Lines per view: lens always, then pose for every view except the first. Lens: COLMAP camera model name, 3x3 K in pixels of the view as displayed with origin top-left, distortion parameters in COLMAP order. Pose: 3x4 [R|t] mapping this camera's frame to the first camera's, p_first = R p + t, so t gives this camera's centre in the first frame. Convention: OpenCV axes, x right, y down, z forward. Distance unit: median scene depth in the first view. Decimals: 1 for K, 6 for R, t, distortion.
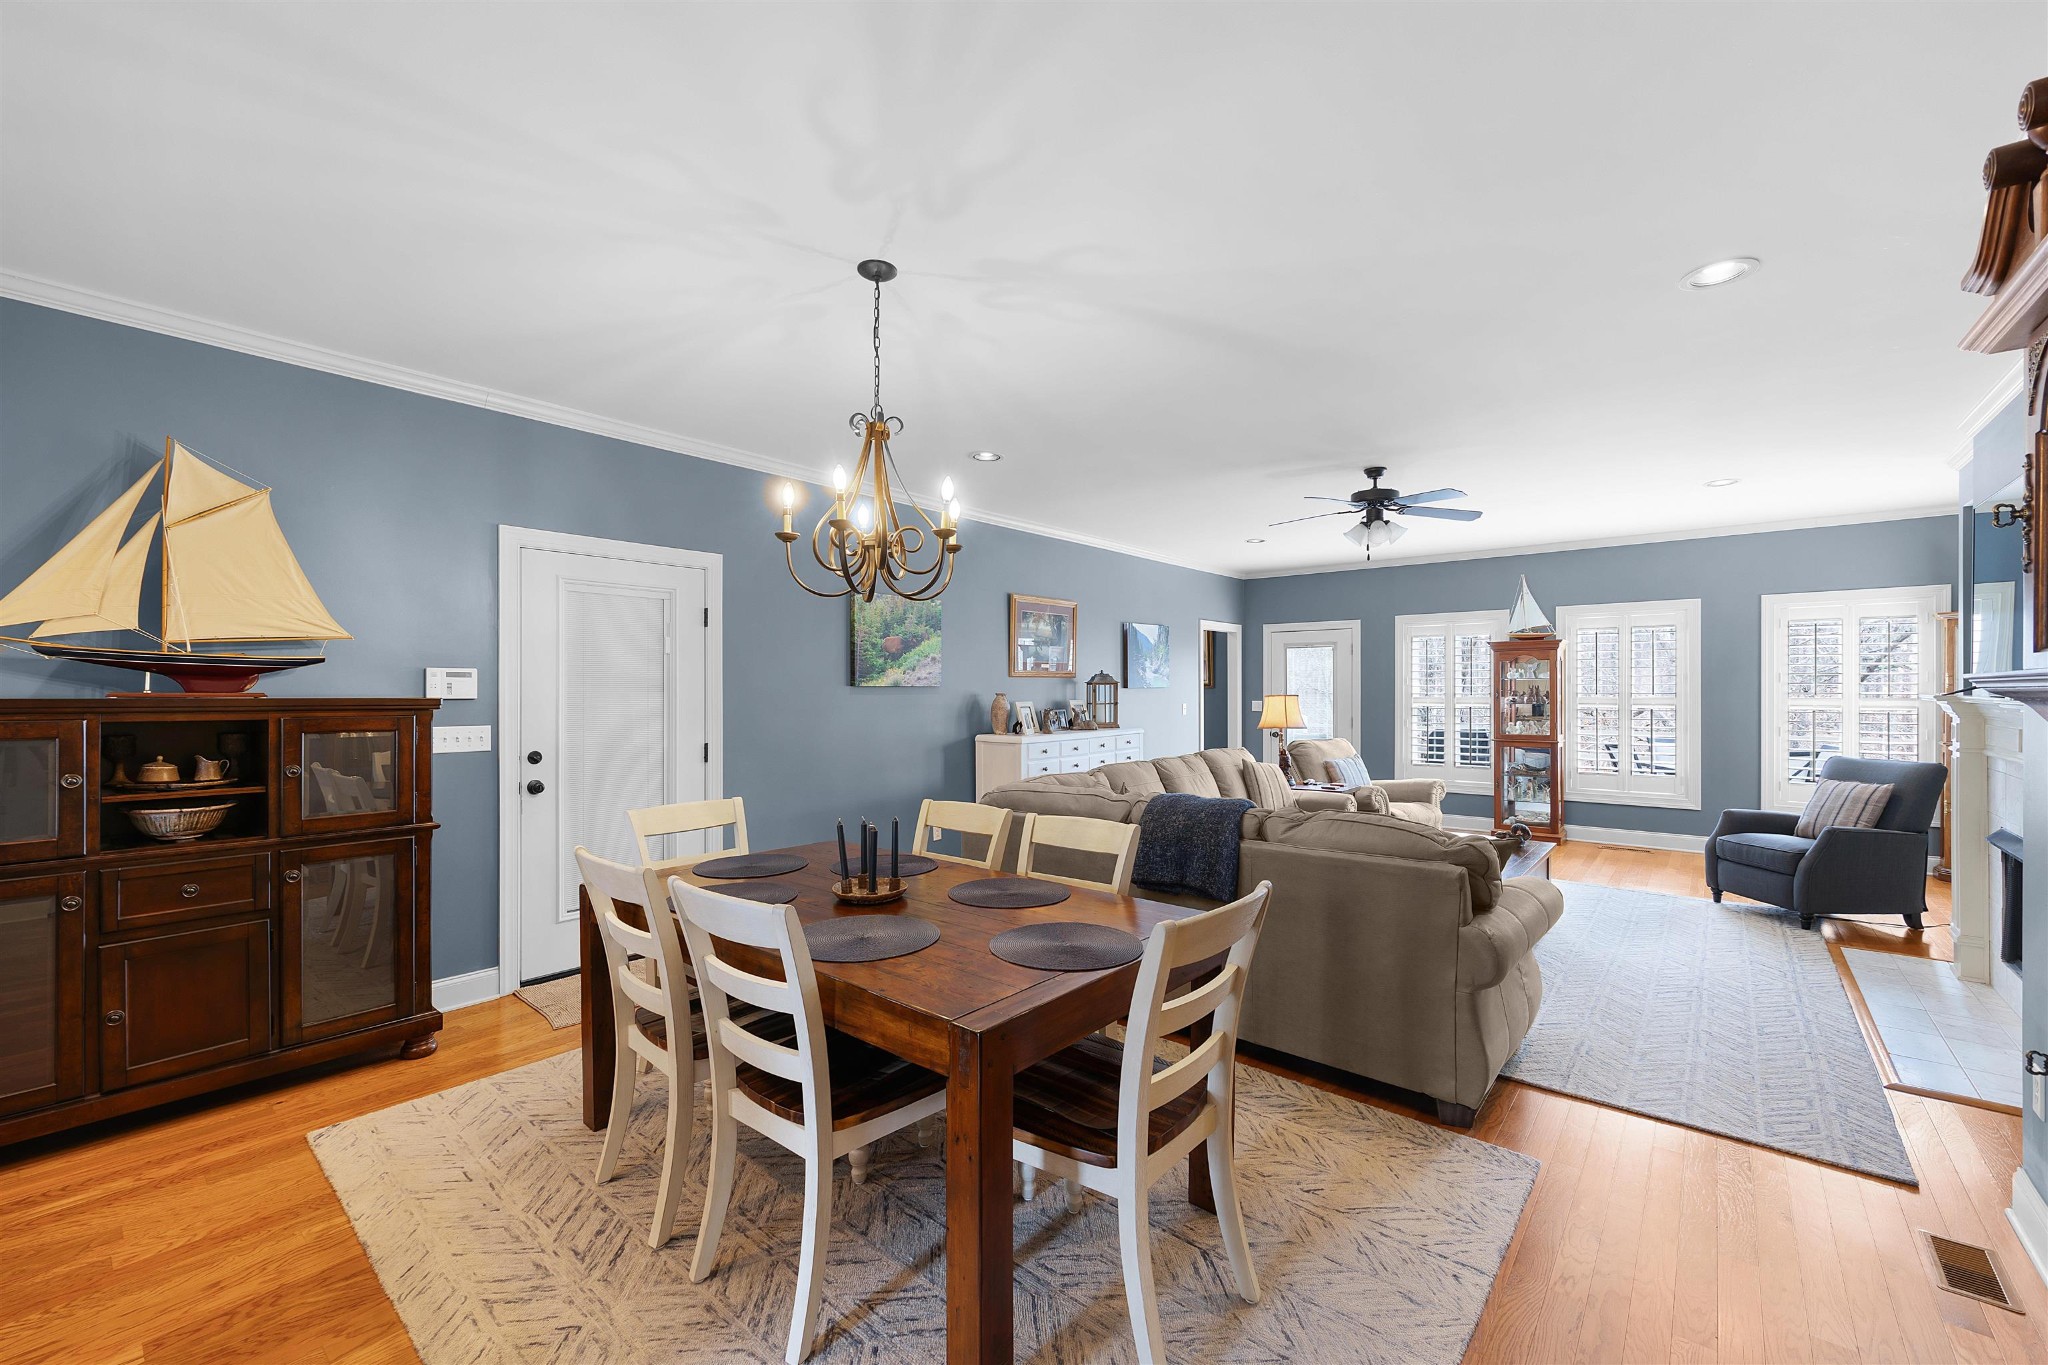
lens RADIAL K [[817.8, 0, 1026.9], [0, 817.8, 690.5], [0, 0, 1]] dist [-0.002257, 0.001014]
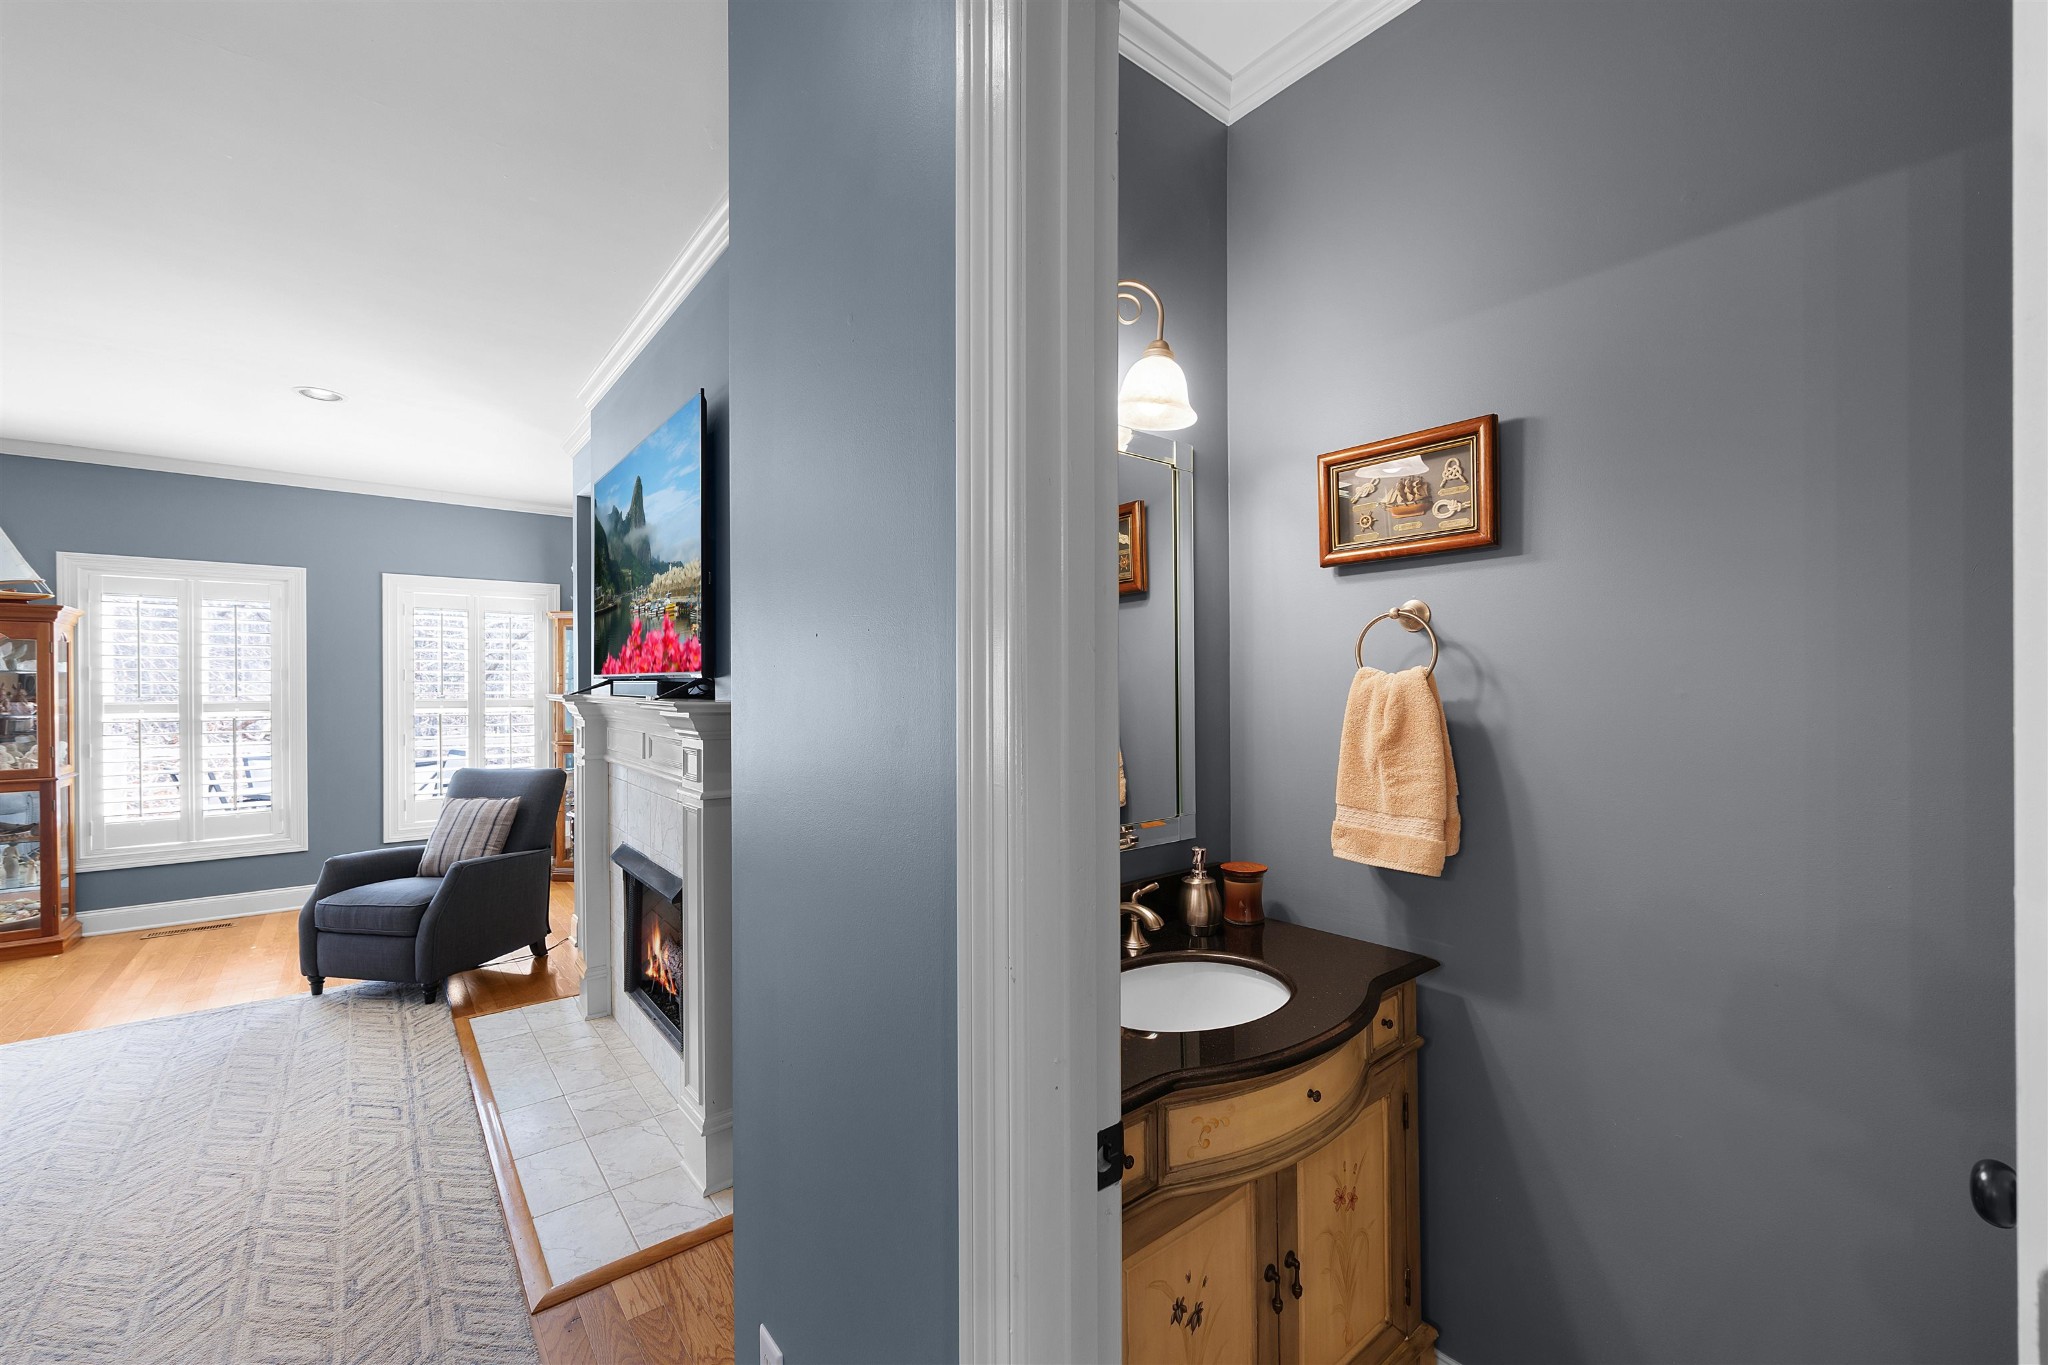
lens RADIAL K [[817.8, 0, 1026.9], [0, 817.8, 690.5], [0, 0, 1]] dist [-0.002257, 0.001014]
pose [[0.184580, -0.002598, 0.982814, 0.238029], [0.004178, 0.999990, 0.001859, 0.001179], [-0.982809, 0.003763, 0.184589, 0.240444]]
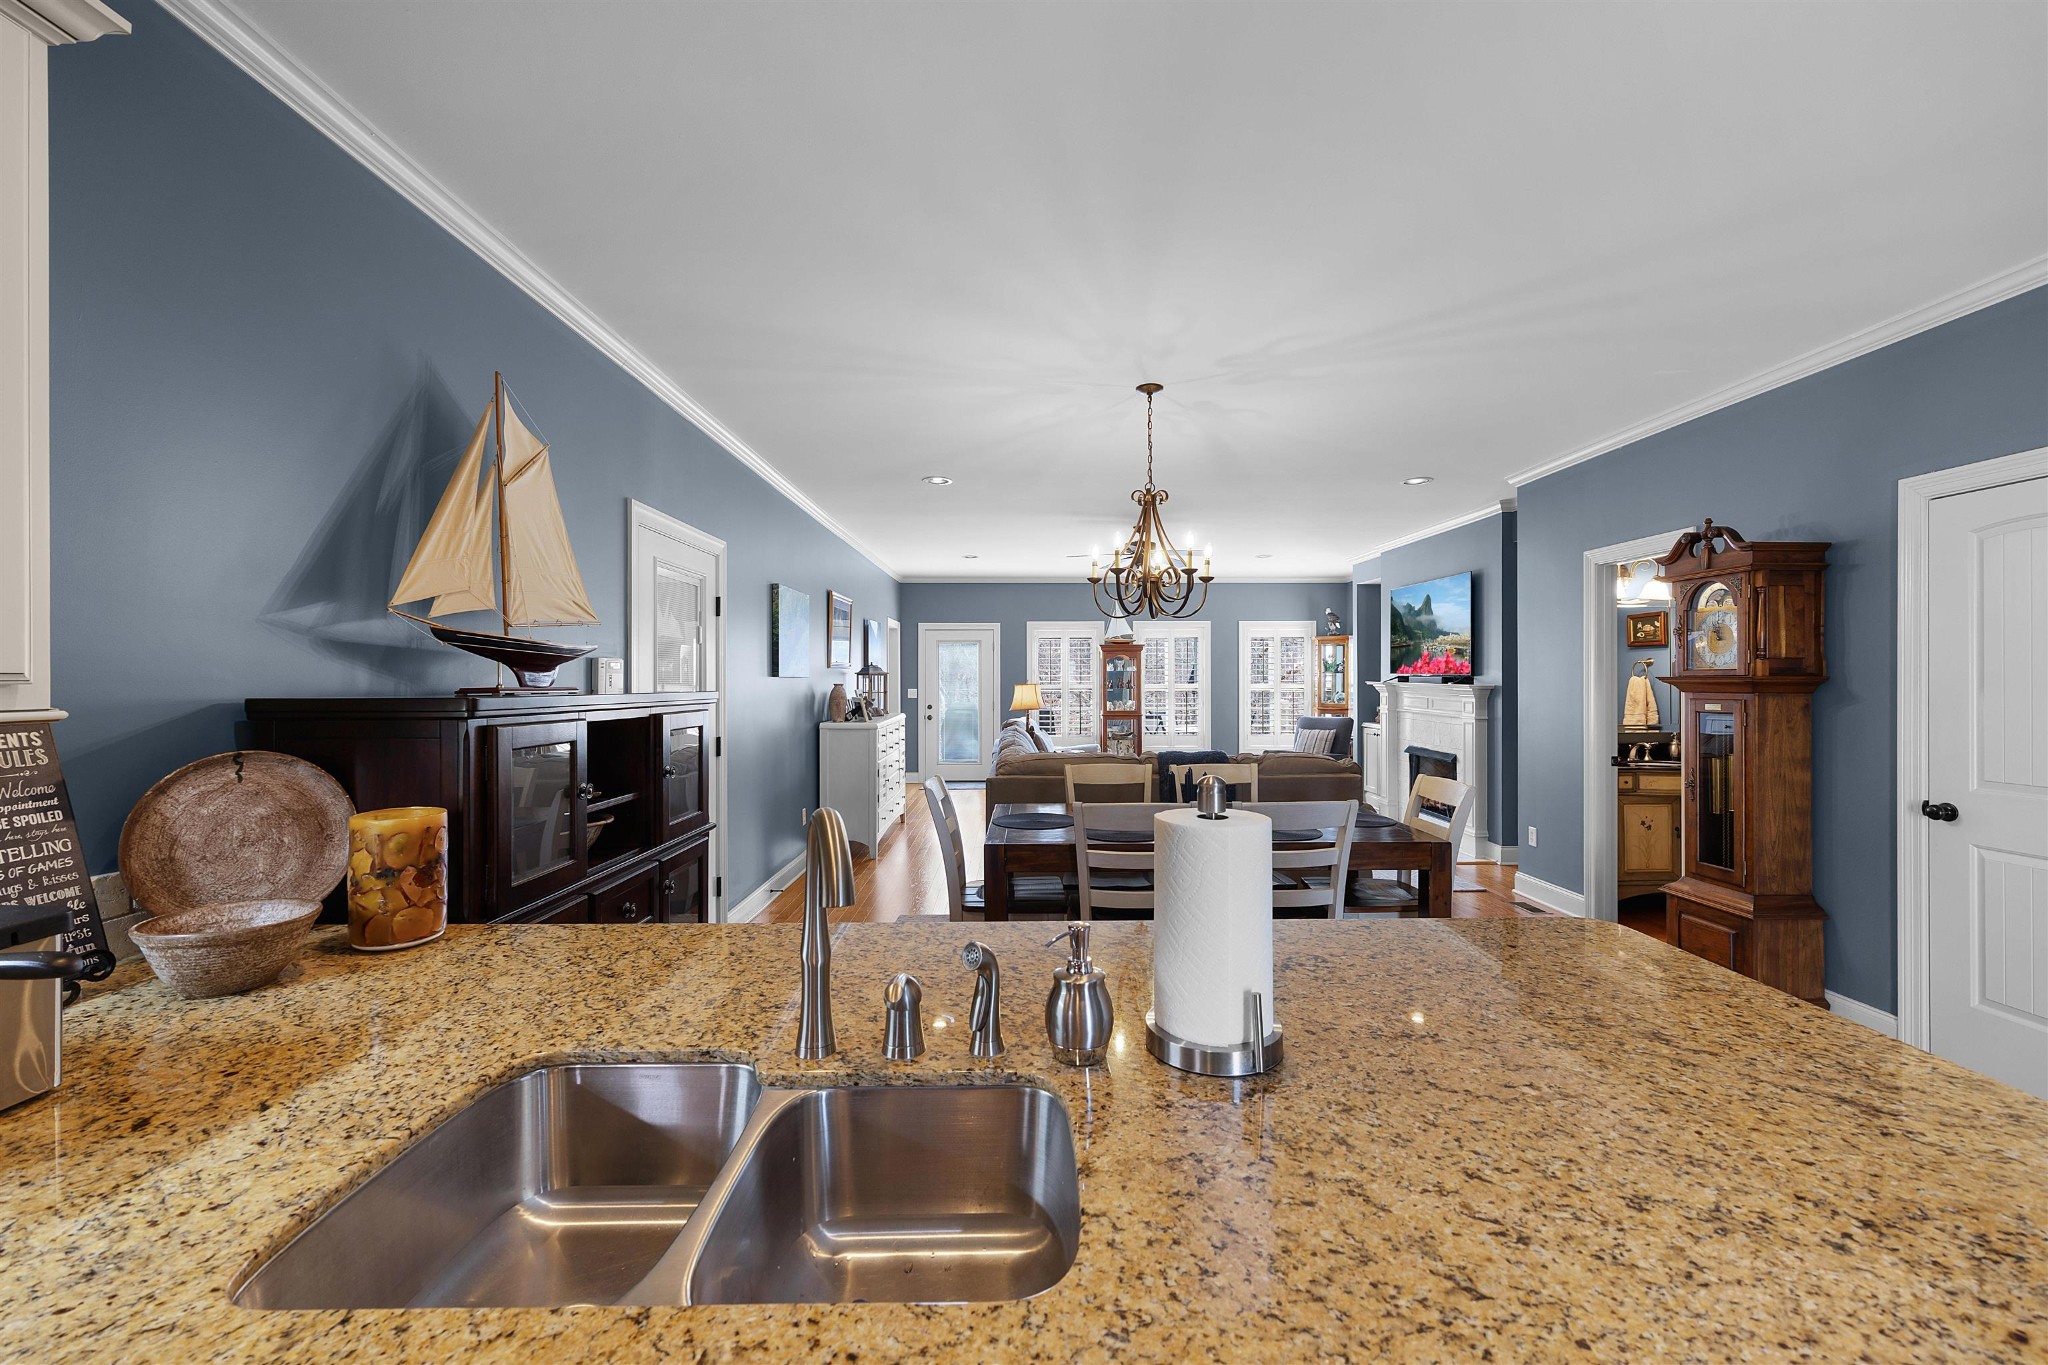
lens RADIAL K [[832.3, 0, 1024.0], [0, 832.3, 682.5], [0, 0, 1]] dist [0.000503, 0.000218]
pose [[0.758546, -0.004312, 0.651605, -0.563880], [0.001652, 0.999988, 0.004694, -0.002602], [-0.651617, -0.002484, 0.758544, 0.016306]]
